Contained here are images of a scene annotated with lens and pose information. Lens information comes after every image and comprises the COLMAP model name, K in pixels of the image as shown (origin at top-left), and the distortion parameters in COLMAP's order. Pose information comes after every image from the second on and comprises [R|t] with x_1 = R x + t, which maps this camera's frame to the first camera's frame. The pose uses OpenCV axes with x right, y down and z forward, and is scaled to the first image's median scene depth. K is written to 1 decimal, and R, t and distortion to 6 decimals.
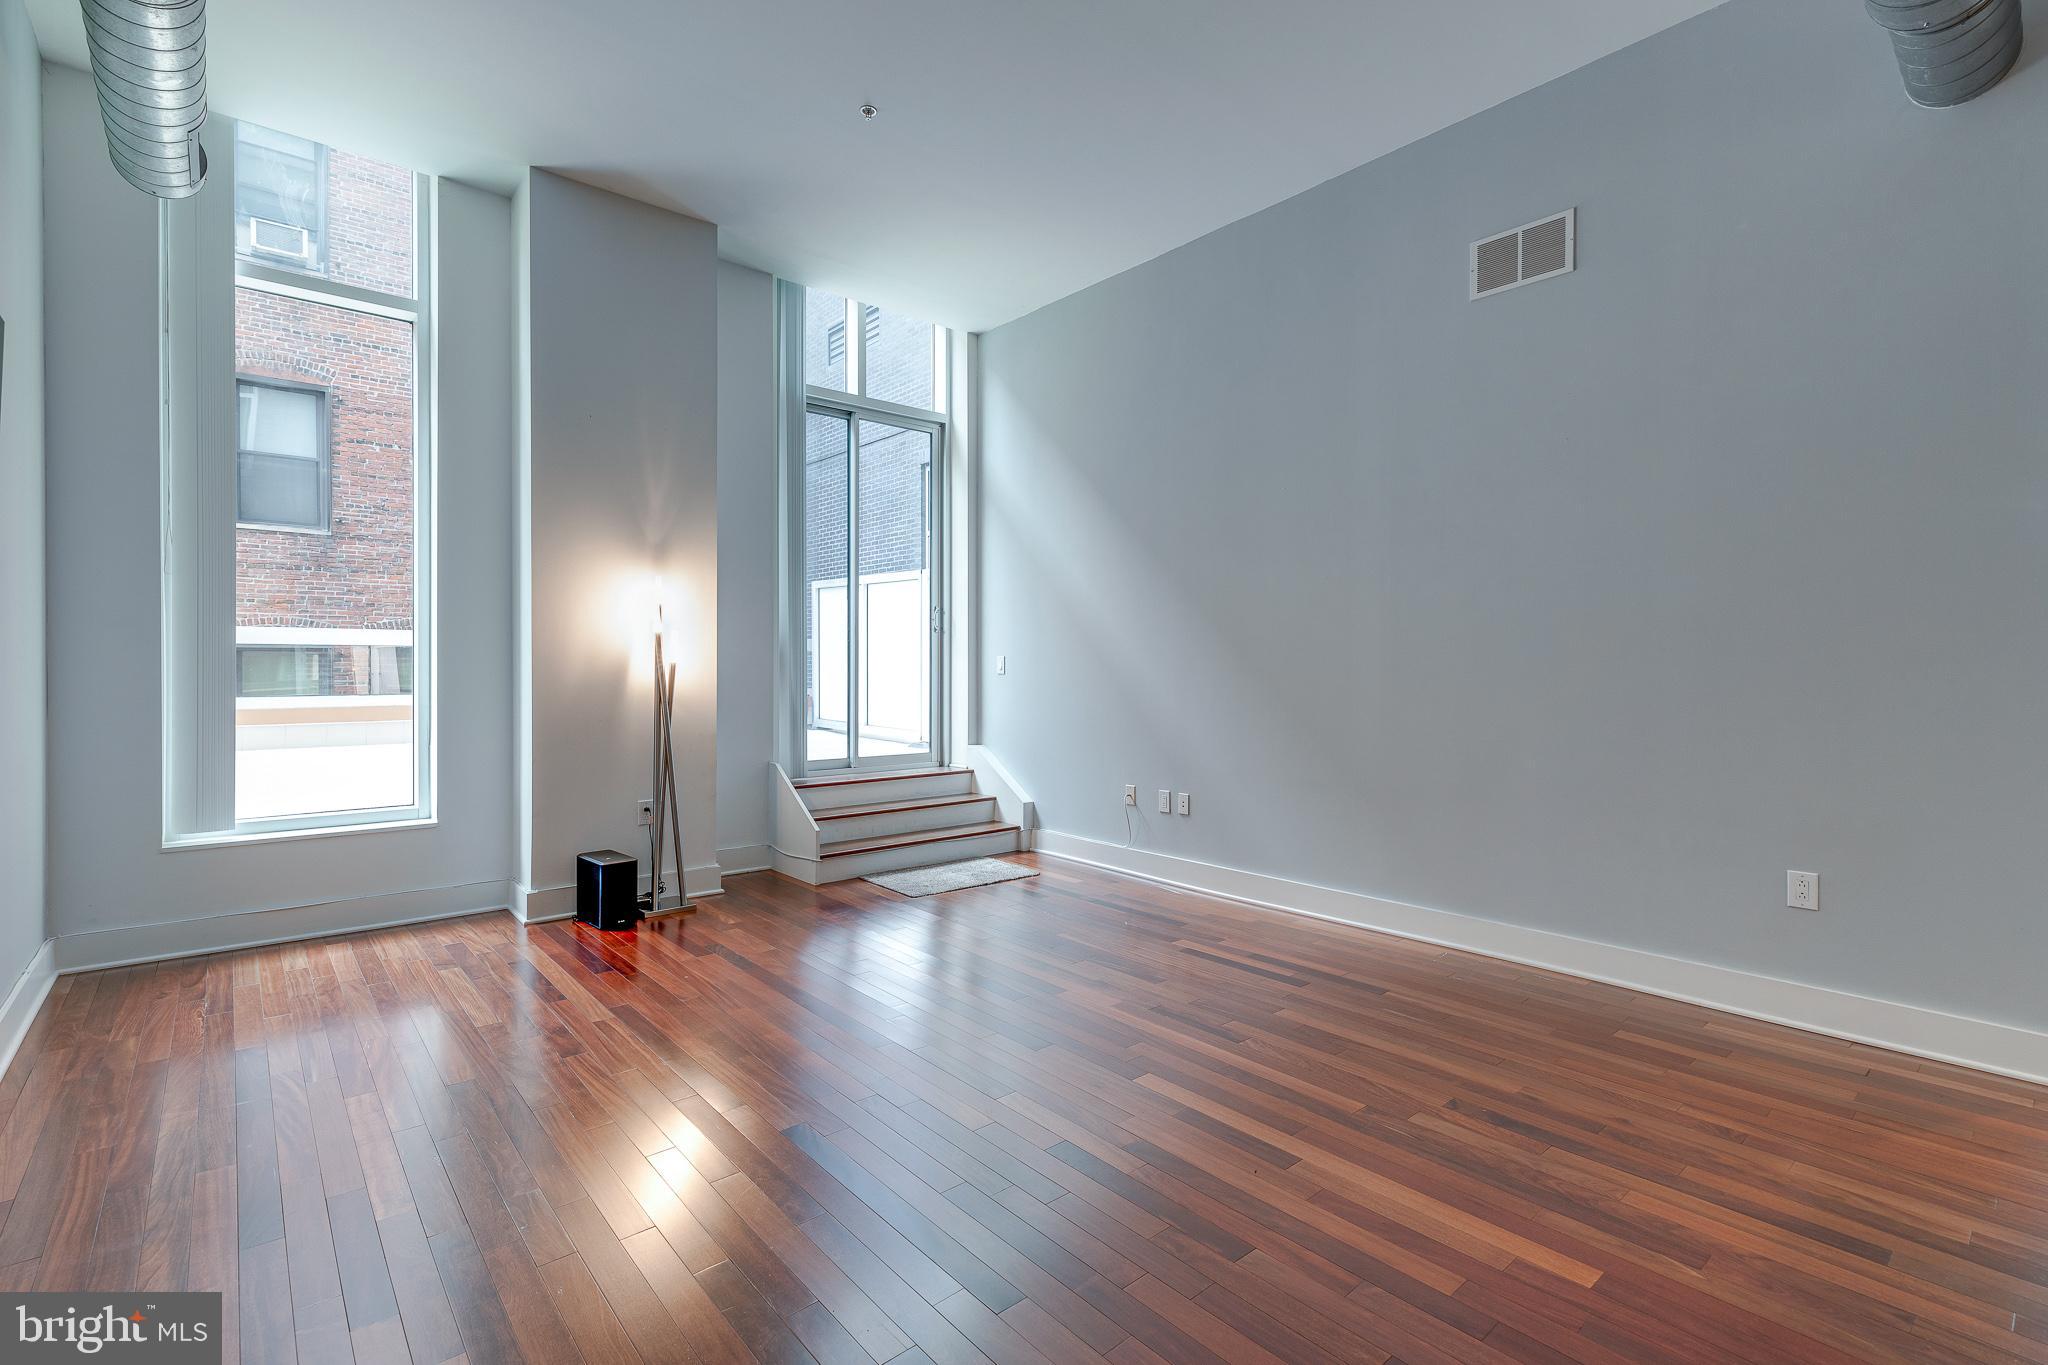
lens RADIAL K [[928.5, 0, 1016.0], [0, 928.5, 672.9], [0, 0, 1]] dist [0.004712, -0.001002]
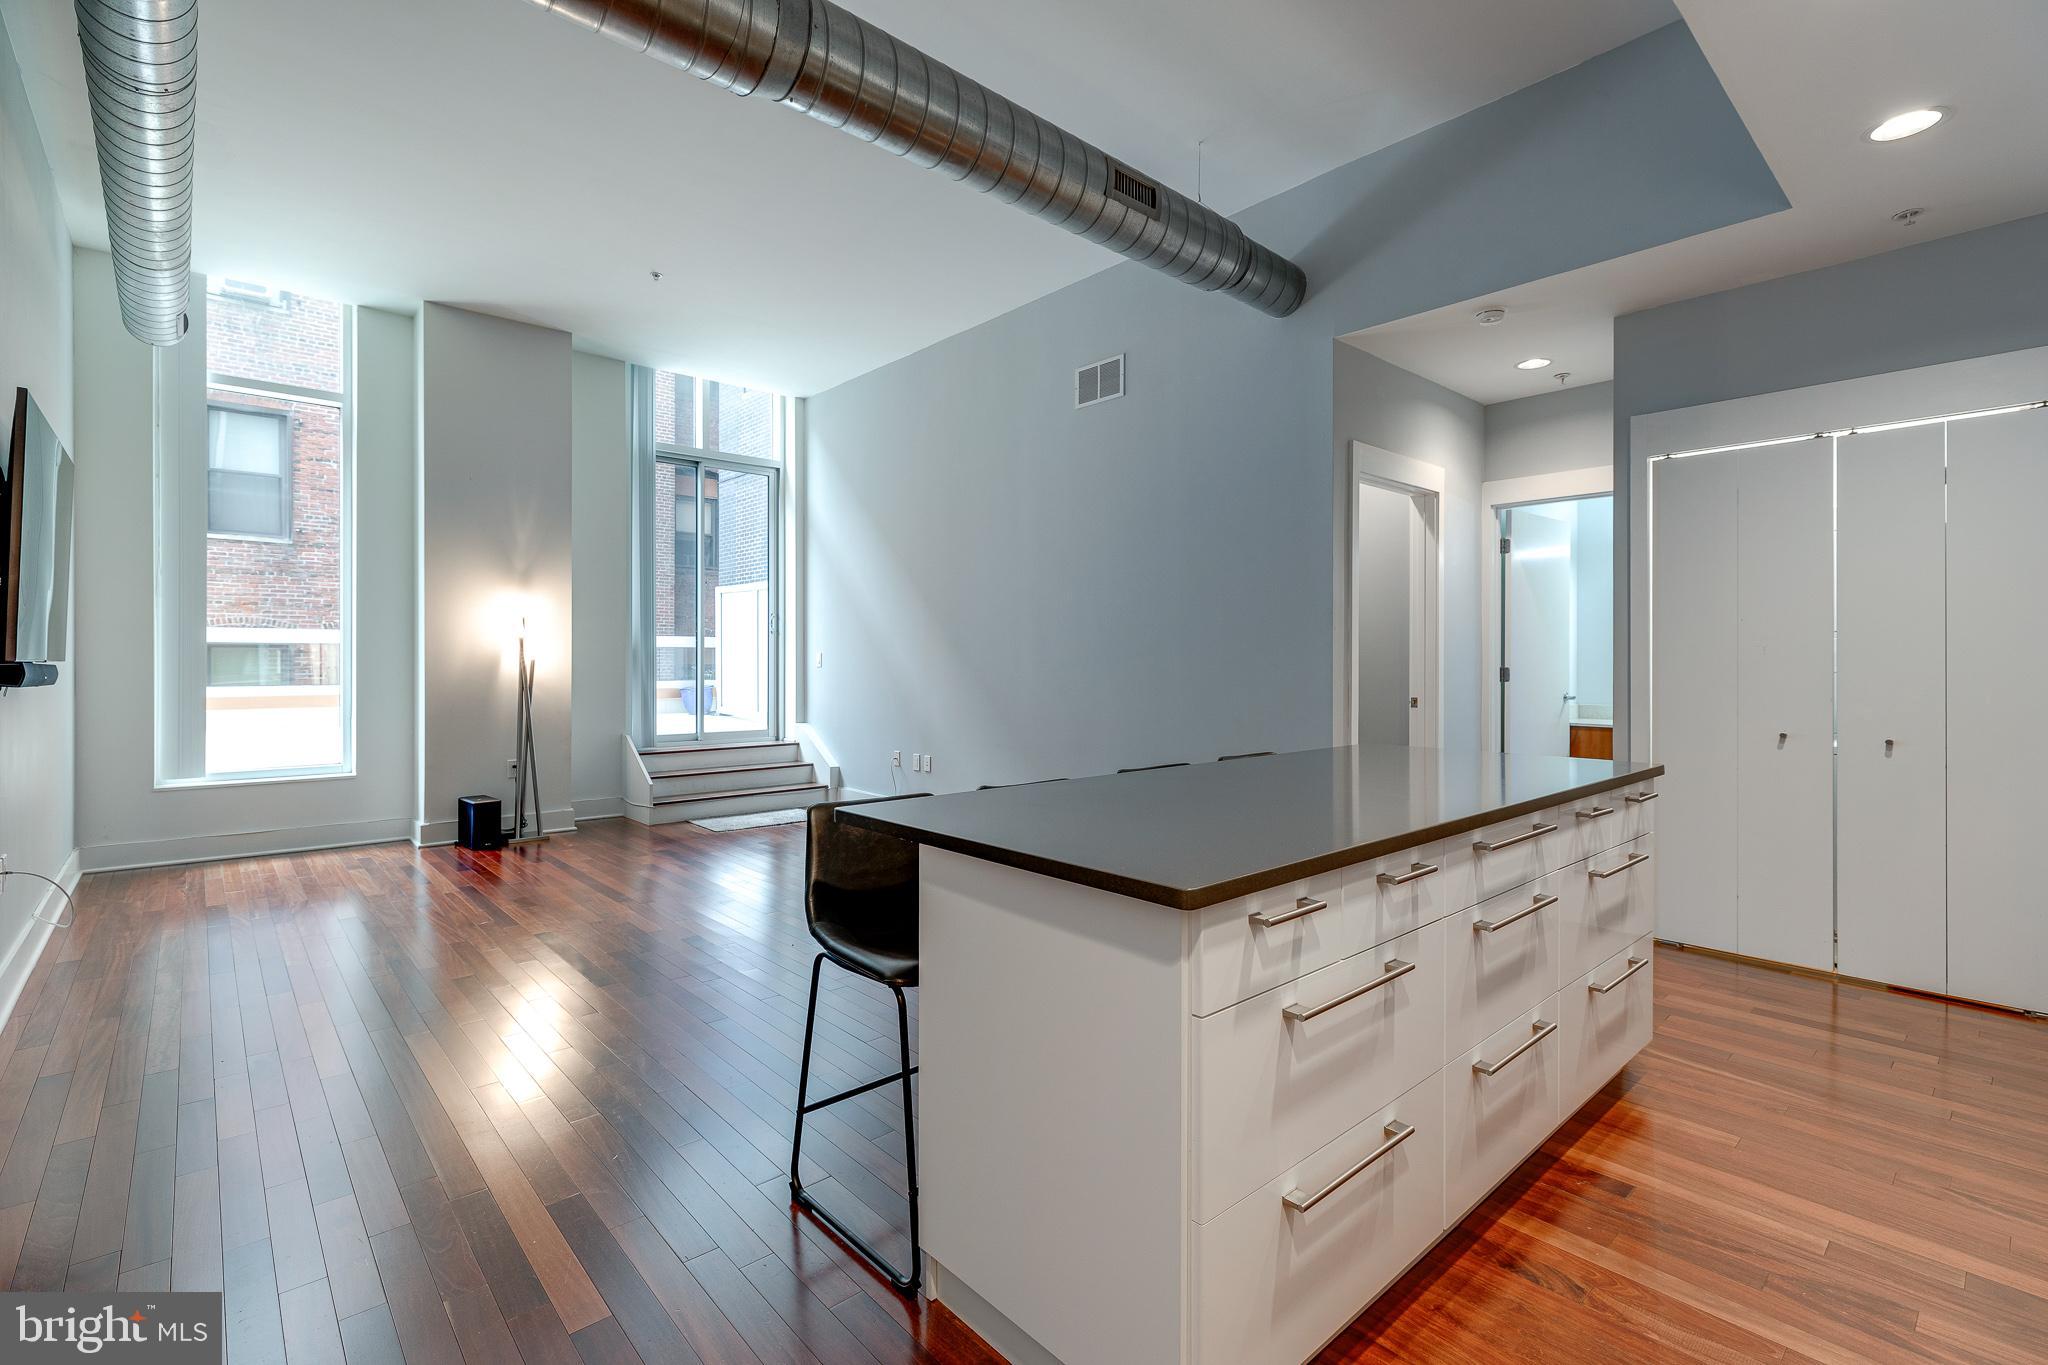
lens RADIAL K [[928.5, 0, 1018.9], [0, 928.5, 664.3], [0, 0, 1]] dist [0.004712, -0.001002]
pose [[0.999774, -0.000055, 0.021247, 0.255736], [0.000118, 0.999996, -0.002969, 0.001375], [-0.021247, 0.002971, 0.999770, -0.308757]]
